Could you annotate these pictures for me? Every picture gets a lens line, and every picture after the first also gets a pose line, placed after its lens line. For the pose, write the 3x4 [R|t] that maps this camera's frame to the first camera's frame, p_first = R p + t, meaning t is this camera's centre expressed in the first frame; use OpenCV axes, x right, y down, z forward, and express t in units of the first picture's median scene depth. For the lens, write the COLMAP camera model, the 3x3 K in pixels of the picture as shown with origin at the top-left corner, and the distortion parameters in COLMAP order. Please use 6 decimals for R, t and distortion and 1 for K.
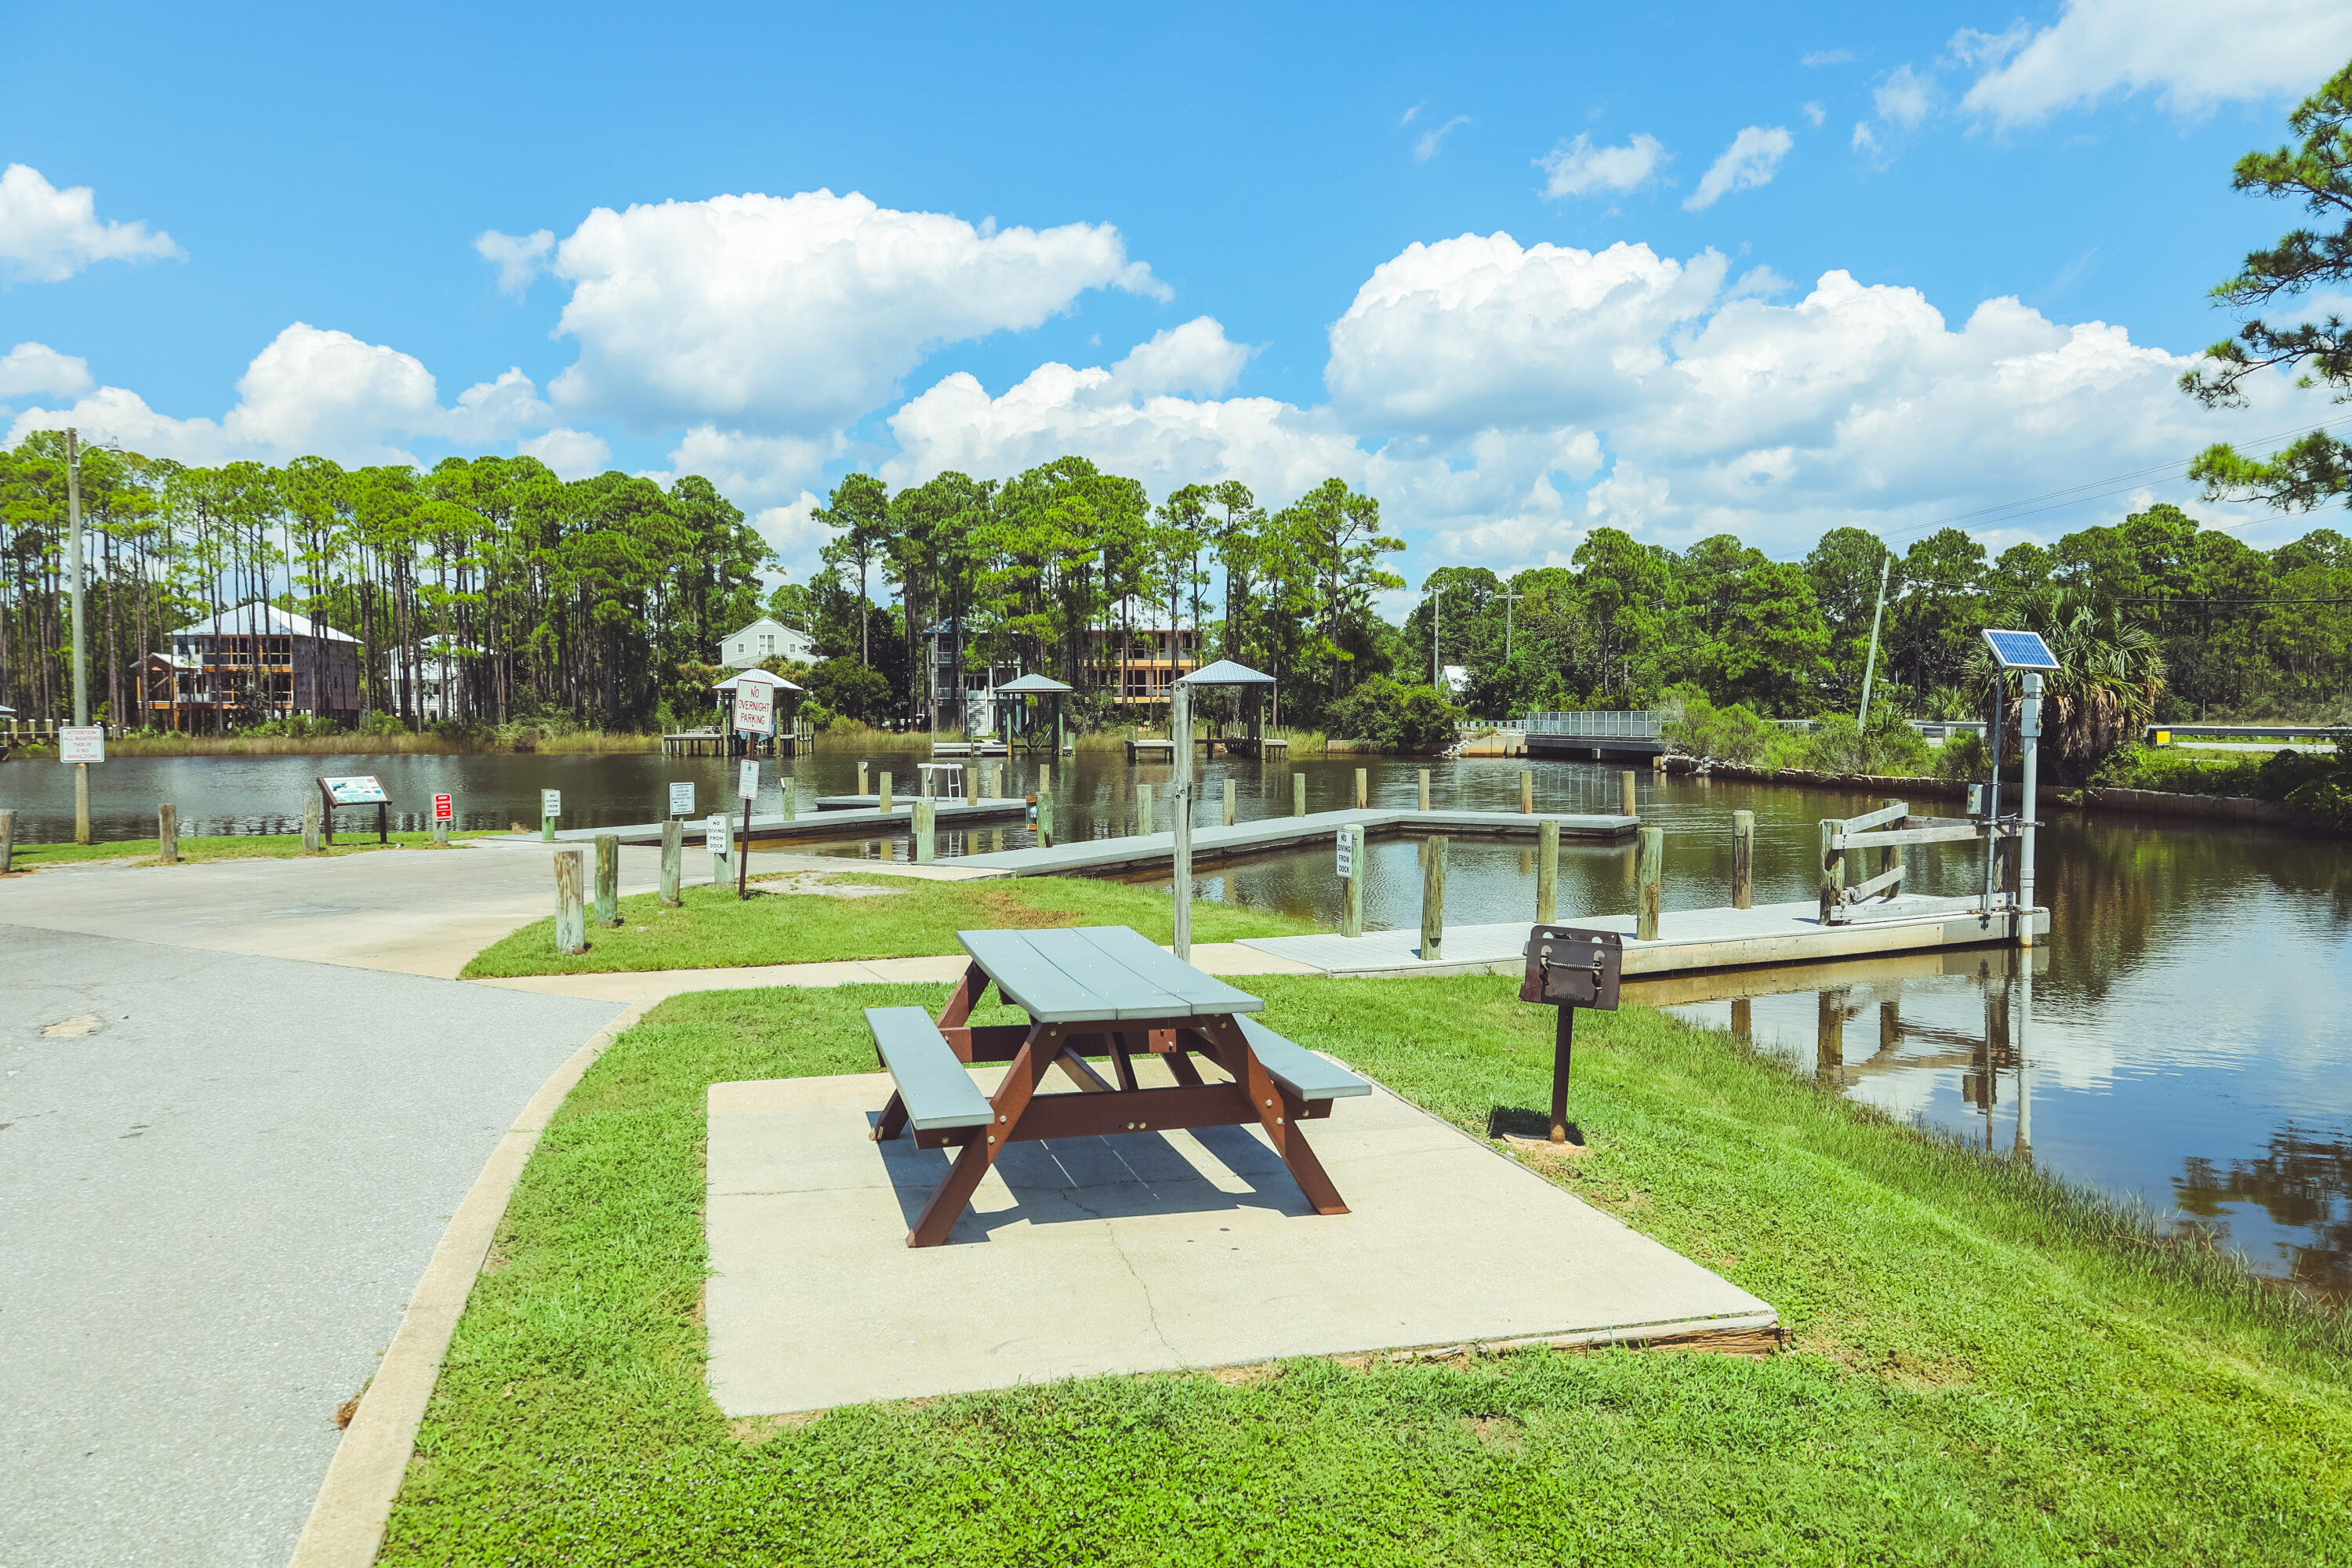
lens RADIAL K [[1607.0, 0, 1176.0], [0, 1607.0, 784.0], [0, 0, 1]] dist [-0.014023, 0.005966]
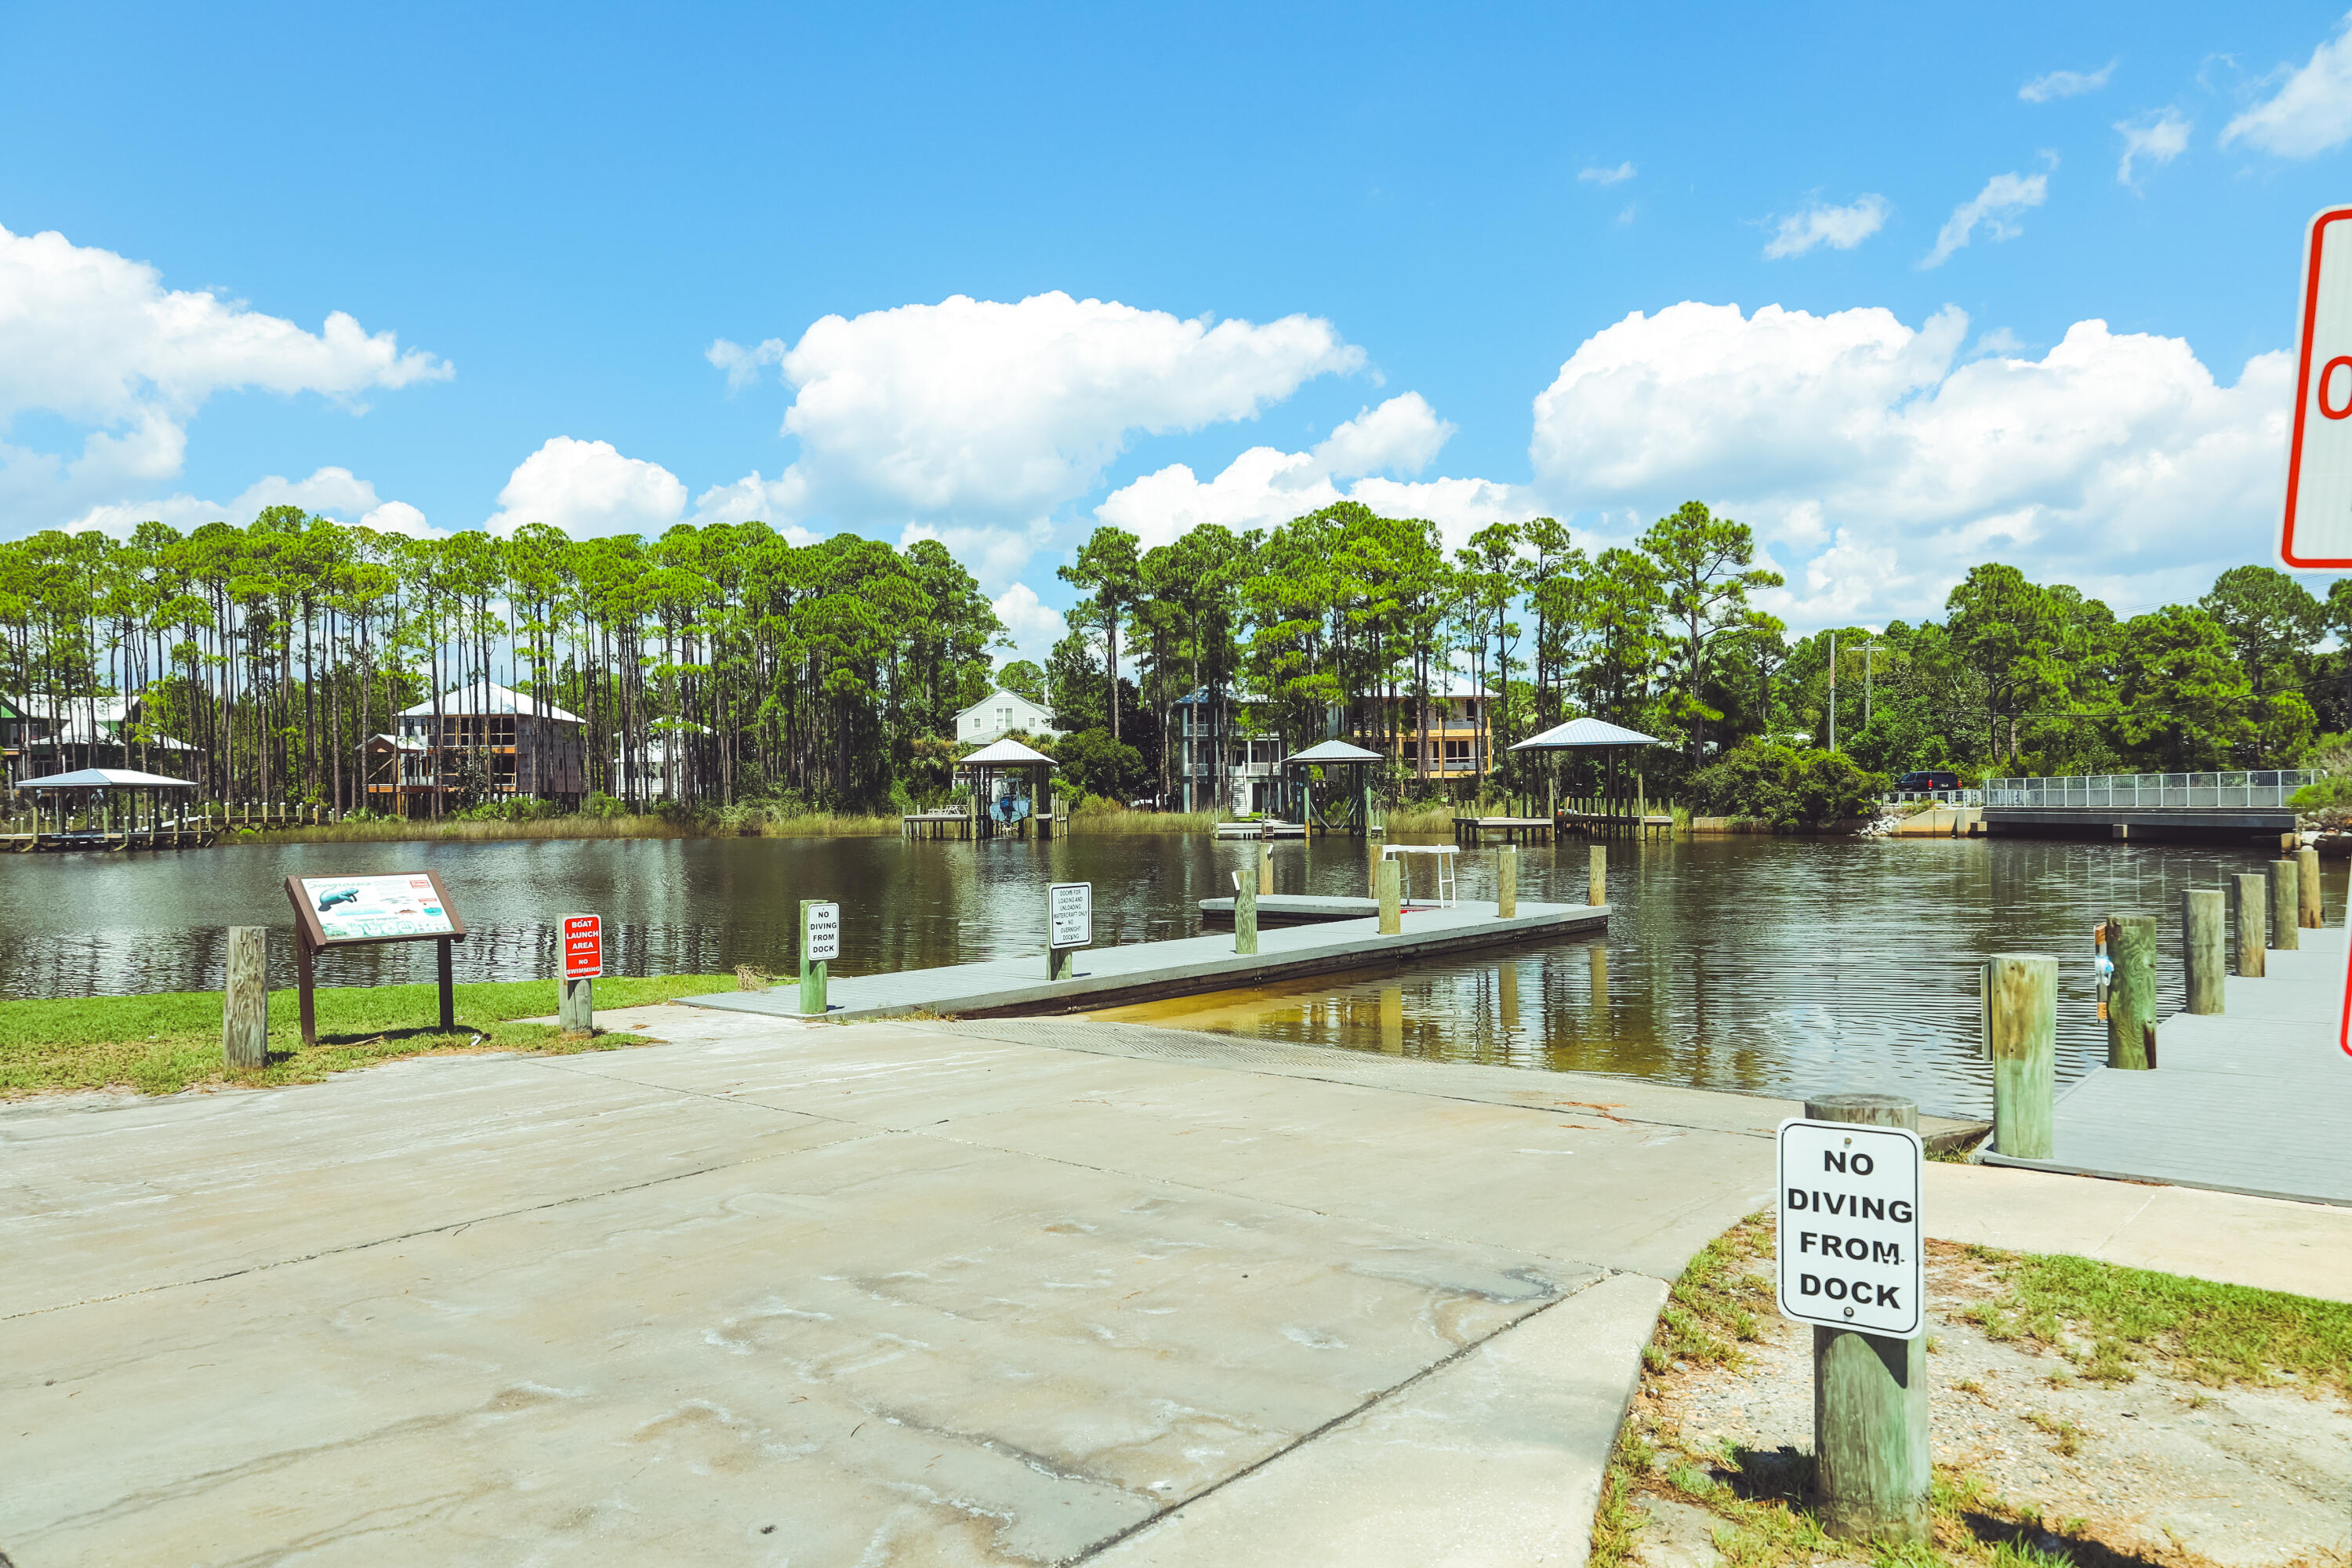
lens RADIAL K [[1607.0, 0, 1176.0], [0, 1607.0, 784.0], [0, 0, 1]] dist [-0.014023, 0.005966]
pose [[0.992111, -0.007658, -0.125129, -0.048135], [0.001087, 0.998620, -0.052499, -0.001204], [0.125358, 0.051949, 0.990751, 0.115718]]
